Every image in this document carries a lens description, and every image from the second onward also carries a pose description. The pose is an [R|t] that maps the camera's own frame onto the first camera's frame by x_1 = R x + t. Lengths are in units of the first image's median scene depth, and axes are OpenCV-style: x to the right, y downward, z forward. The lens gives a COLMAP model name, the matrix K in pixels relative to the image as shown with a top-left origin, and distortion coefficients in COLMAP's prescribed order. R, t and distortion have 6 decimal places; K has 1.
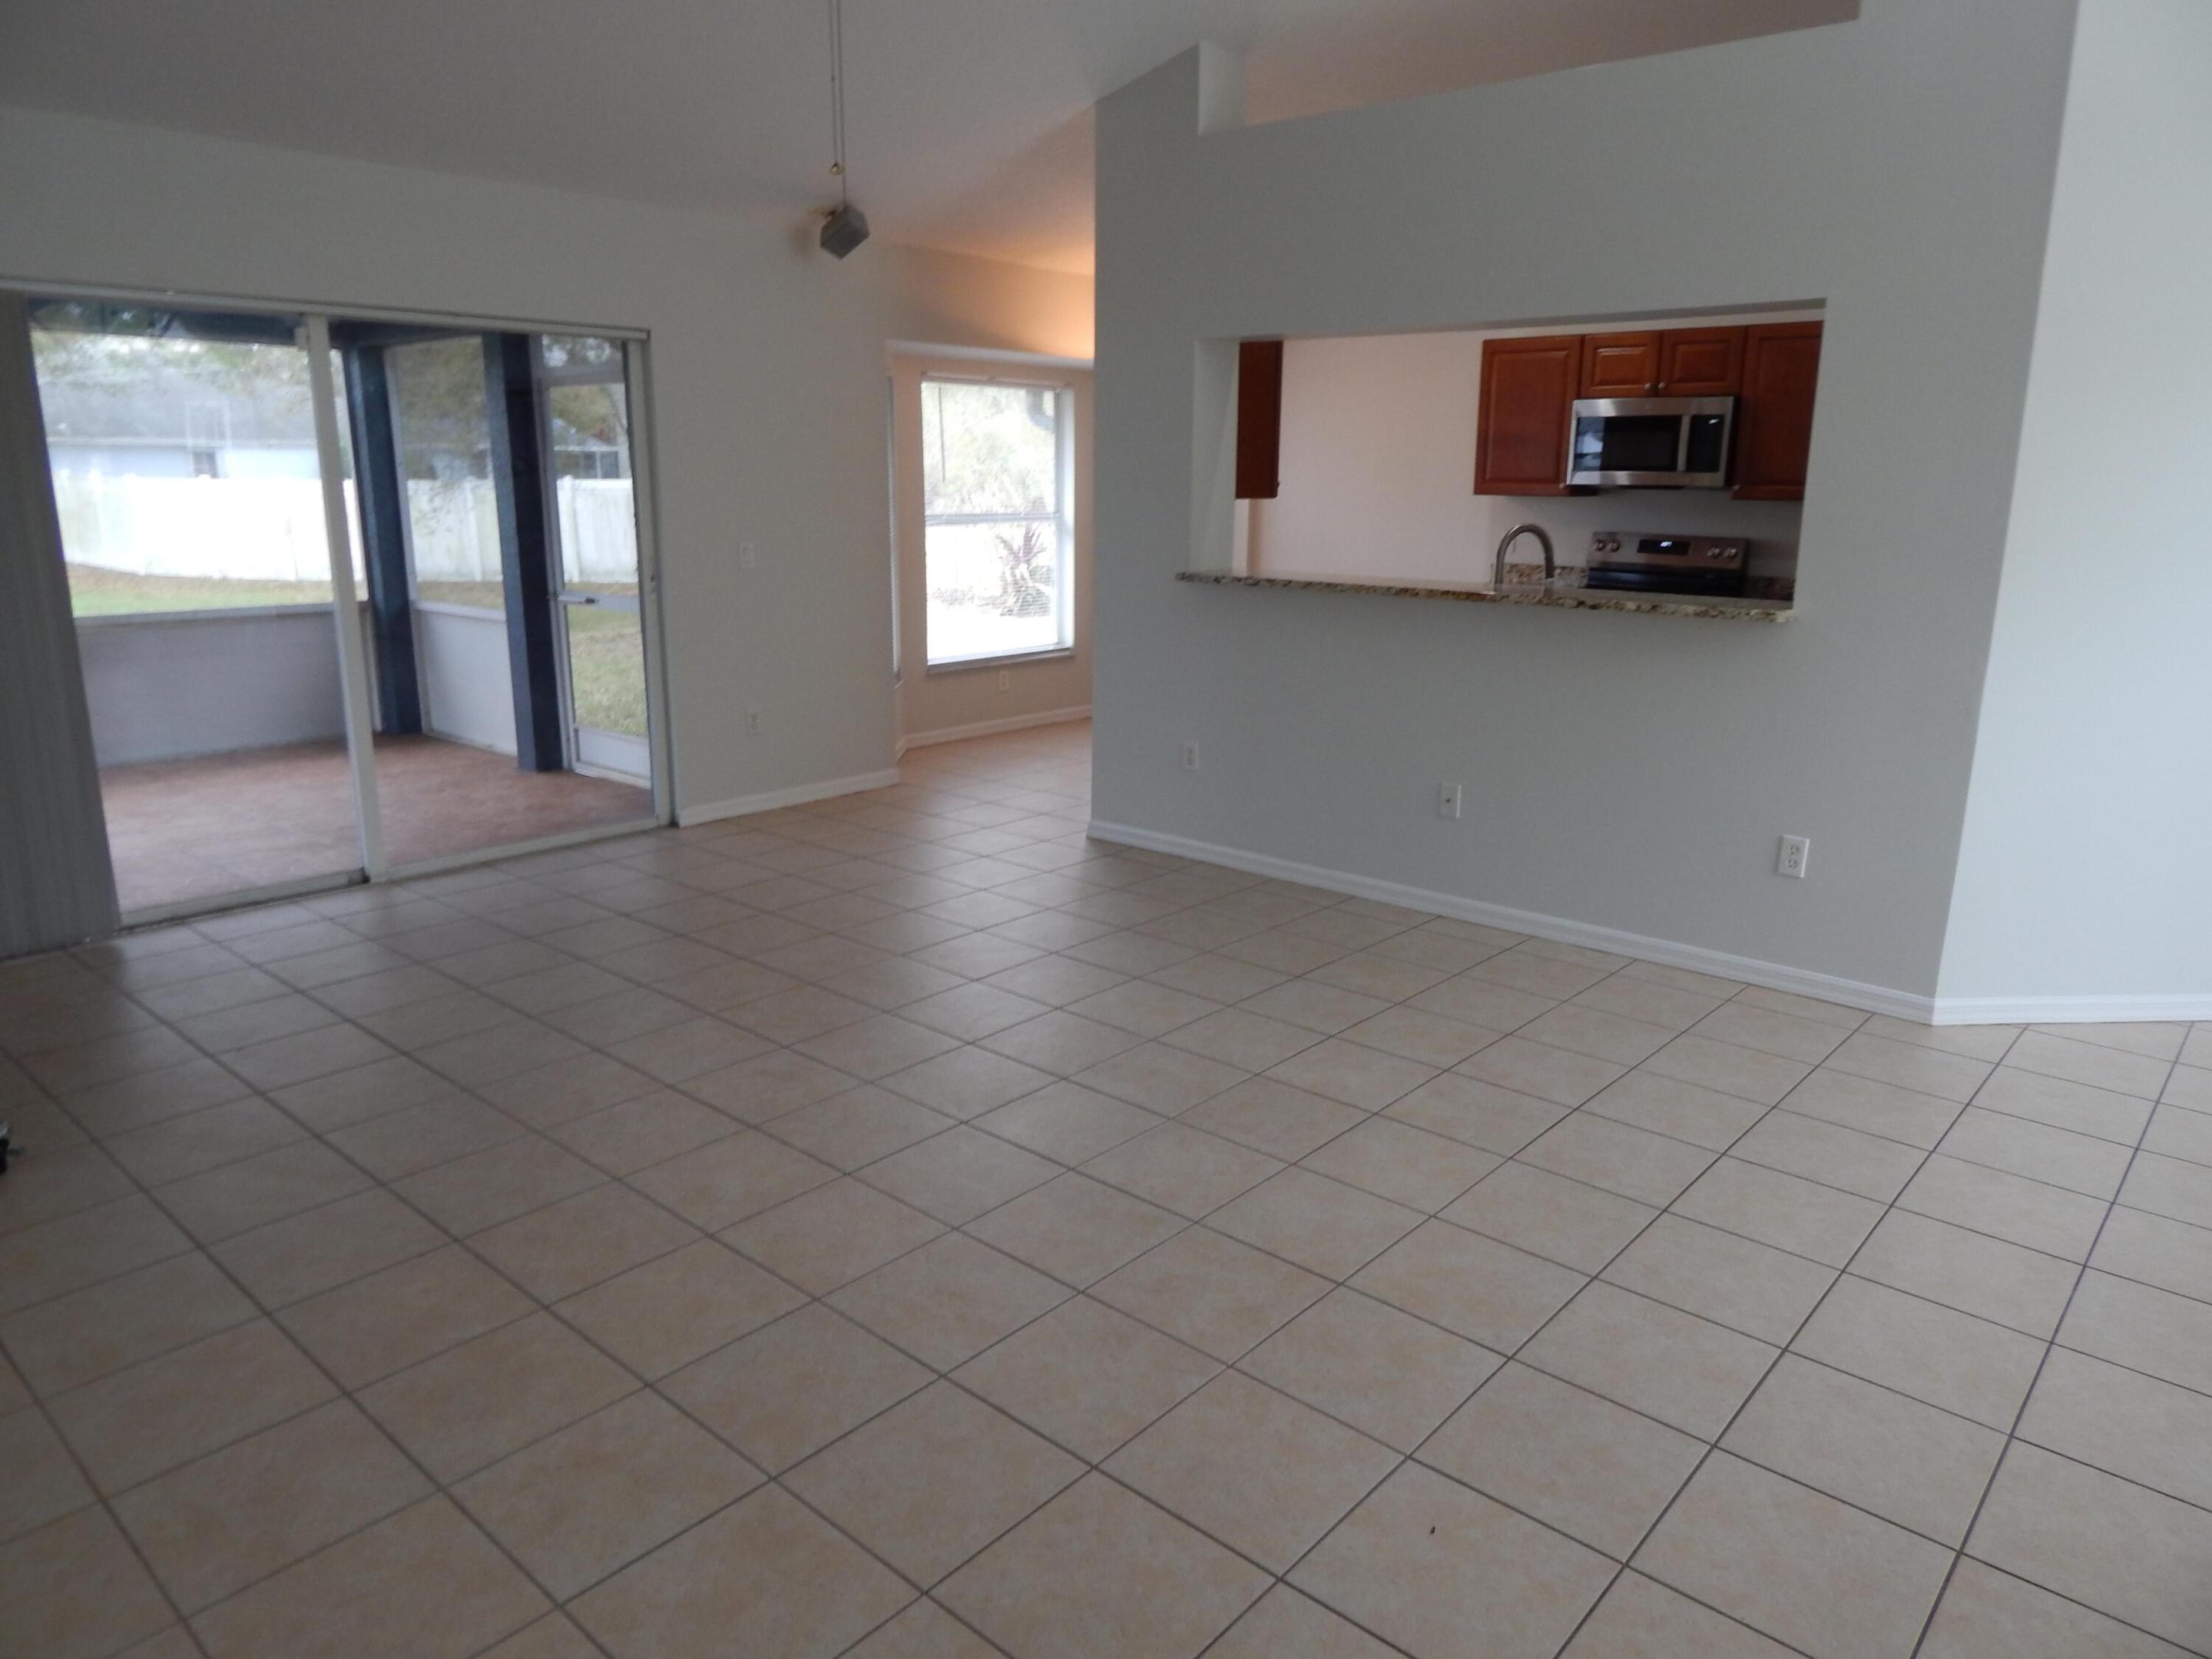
lens RADIAL K [[1451.3, 0, 1114.1], [0, 1451.3, 825.4], [0, 0, 1]] dist [-0.004029, 0.000269]
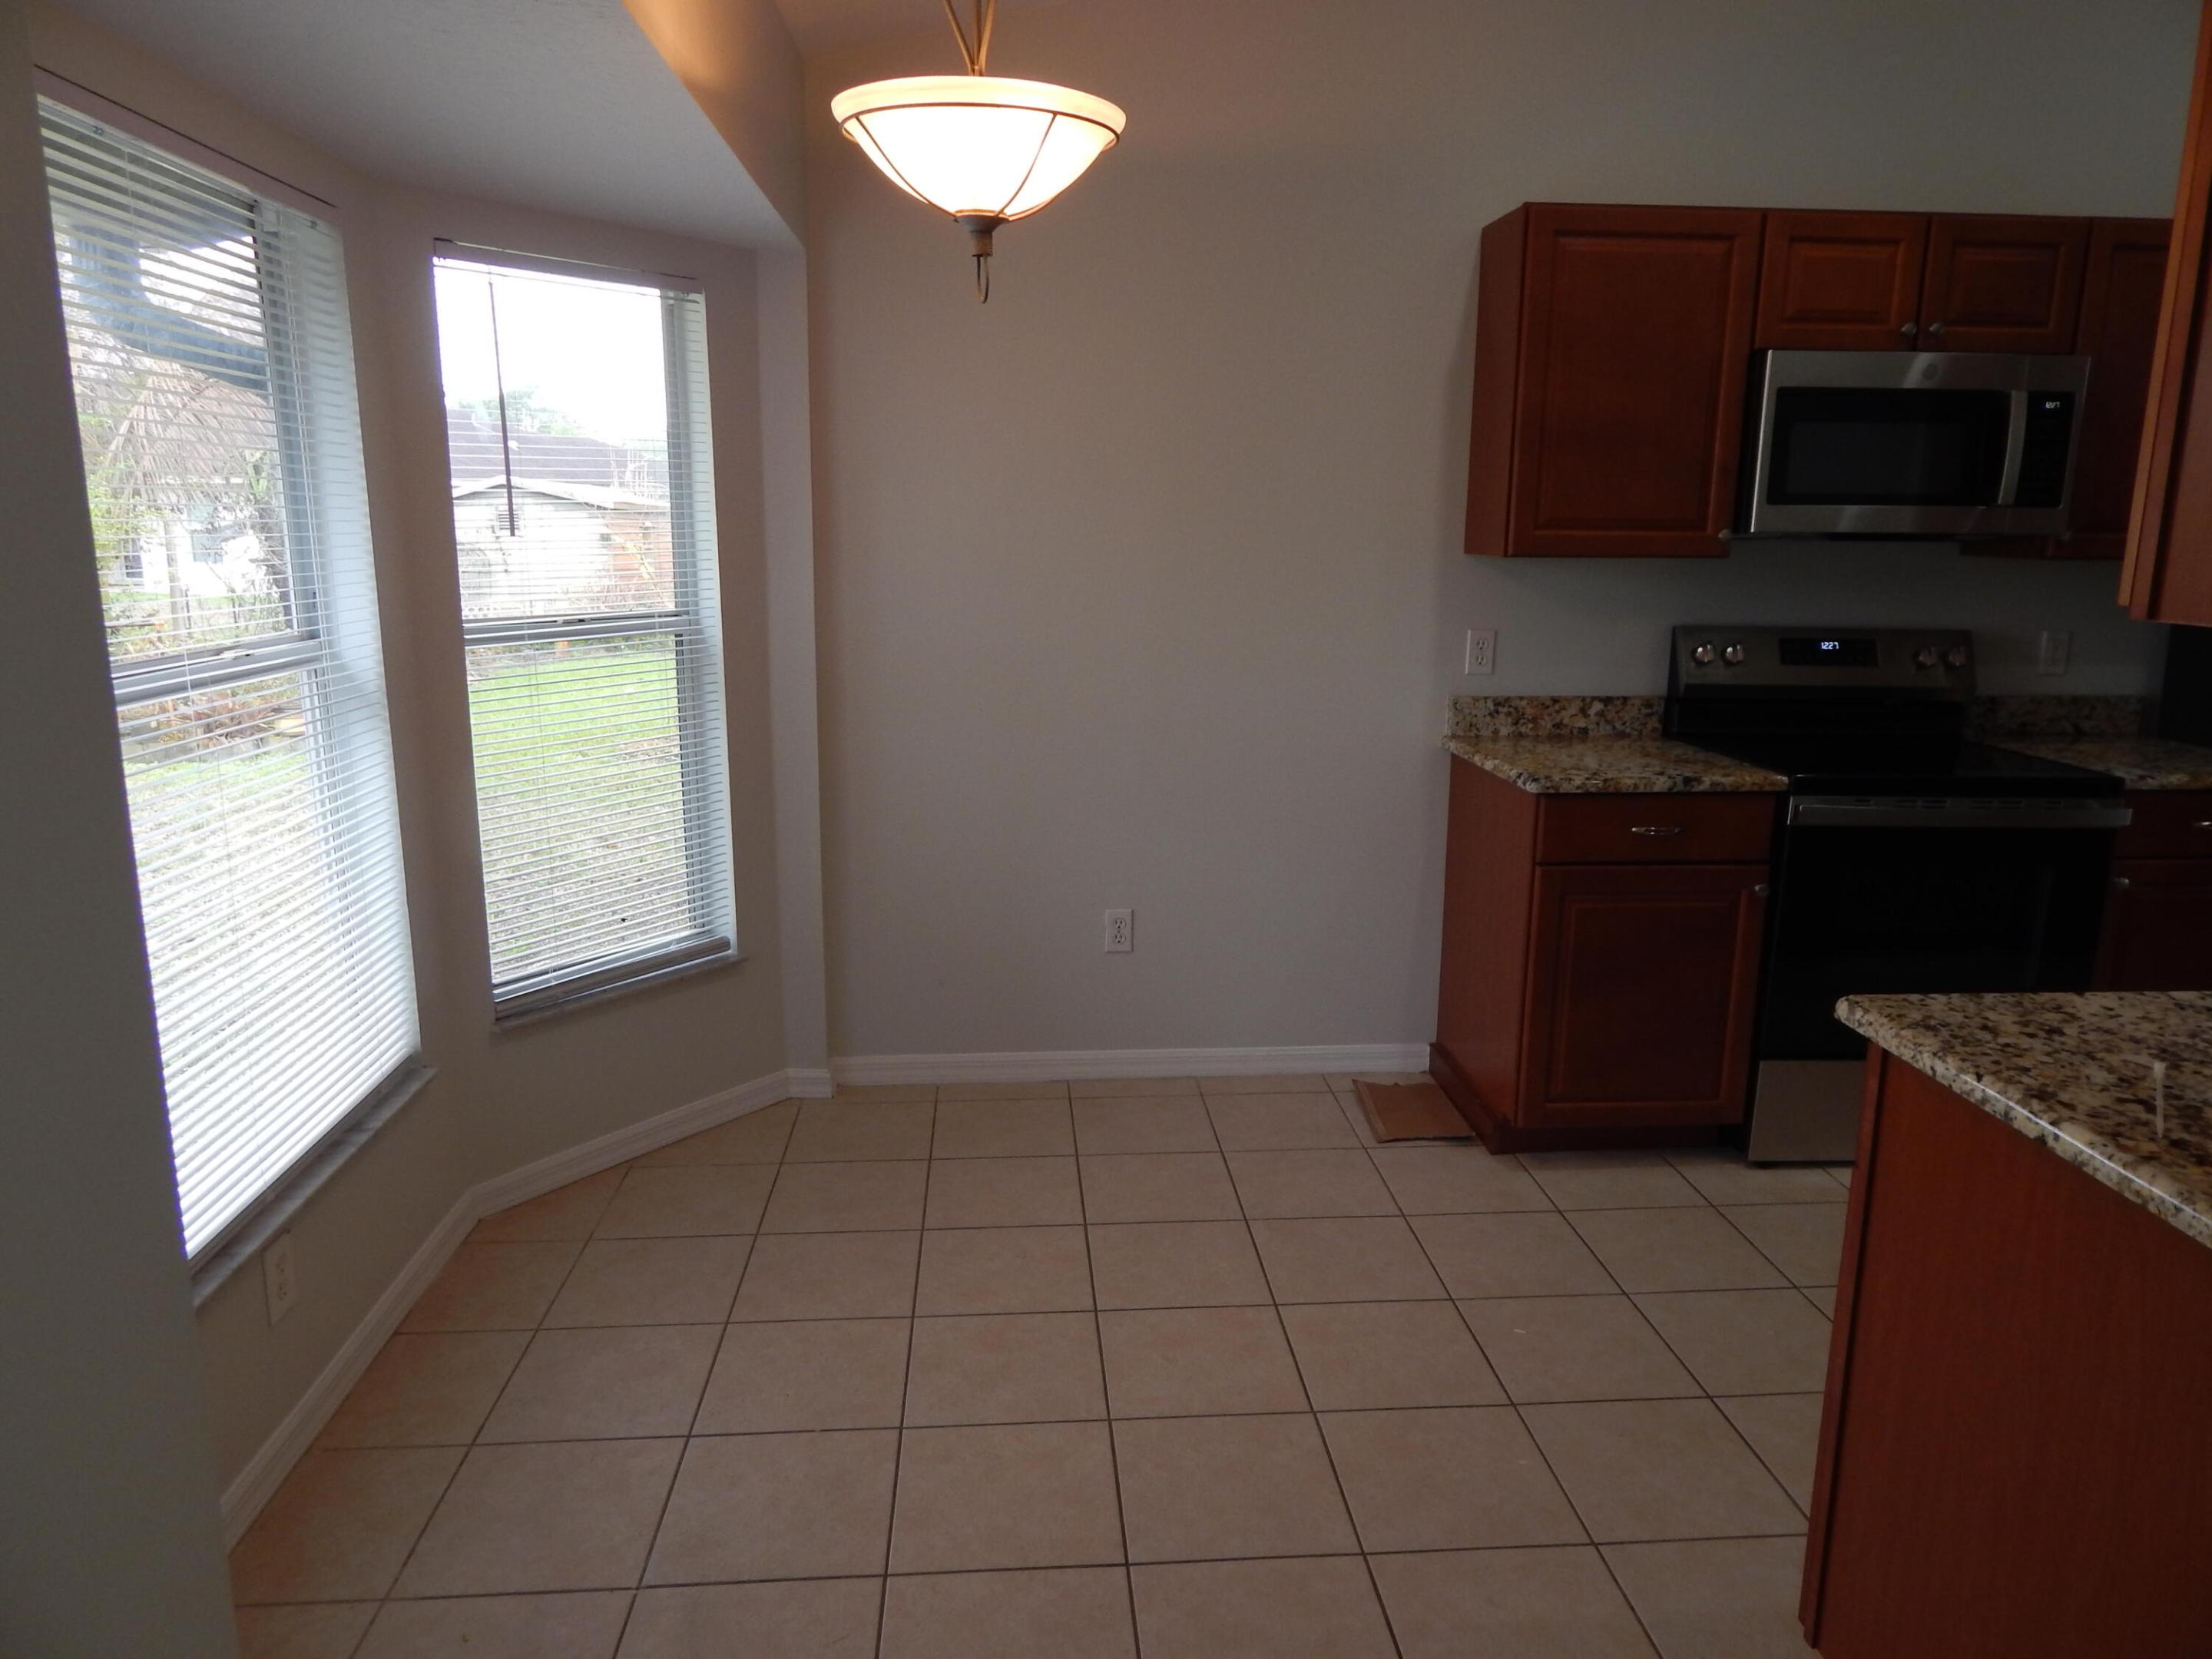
lens RADIAL K [[1451.3, 0, 1103.4], [0, 1451.3, 834.6], [0, 0, 1]] dist [-0.004029, 0.000269]
pose [[0.702092, -0.156649, 0.694642, -0.175154], [0.167933, 0.984412, 0.052262, -0.204299], [-0.692001, 0.079960, 0.717455, 0.839052]]
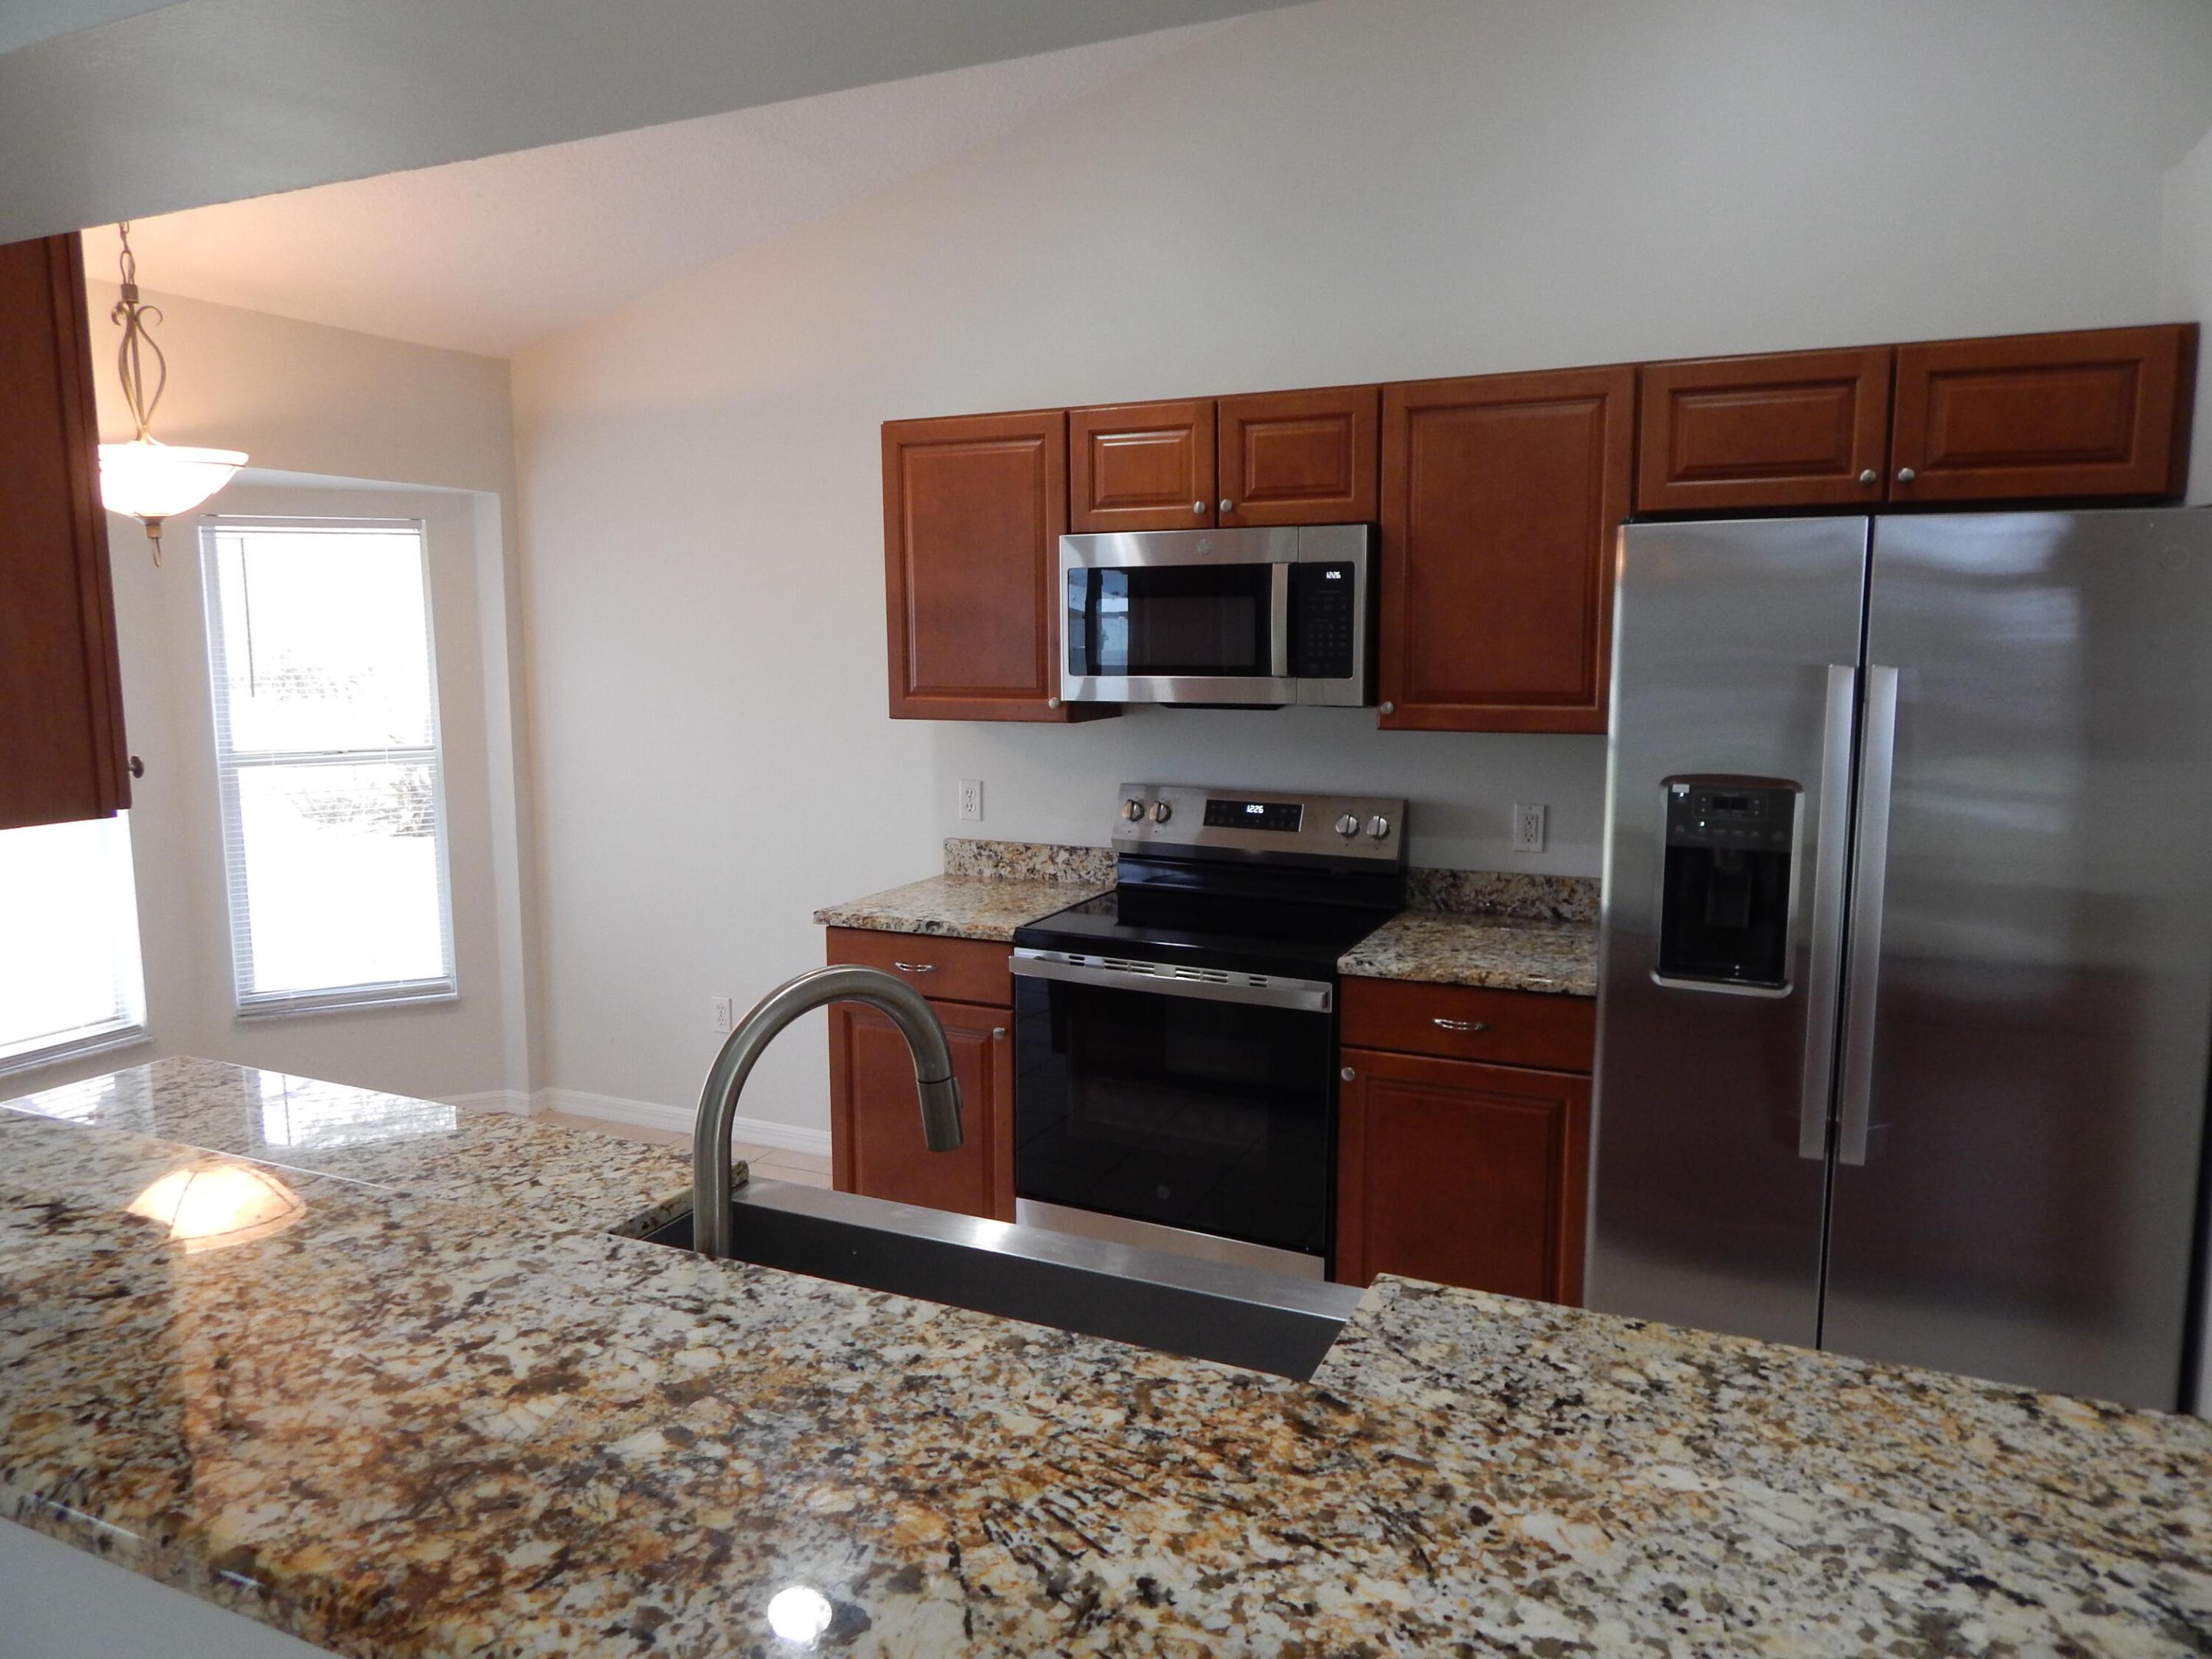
lens RADIAL K [[1451.3, 0, 1101.0], [0, 1451.3, 829.5], [0, 0, 1]] dist [-0.004029, 0.000269]
pose [[0.957888, -0.053038, 0.282202, 0.187243], [0.081745, 0.992496, -0.090938, -0.148664], [-0.275261, 0.110177, 0.955035, 0.538506]]
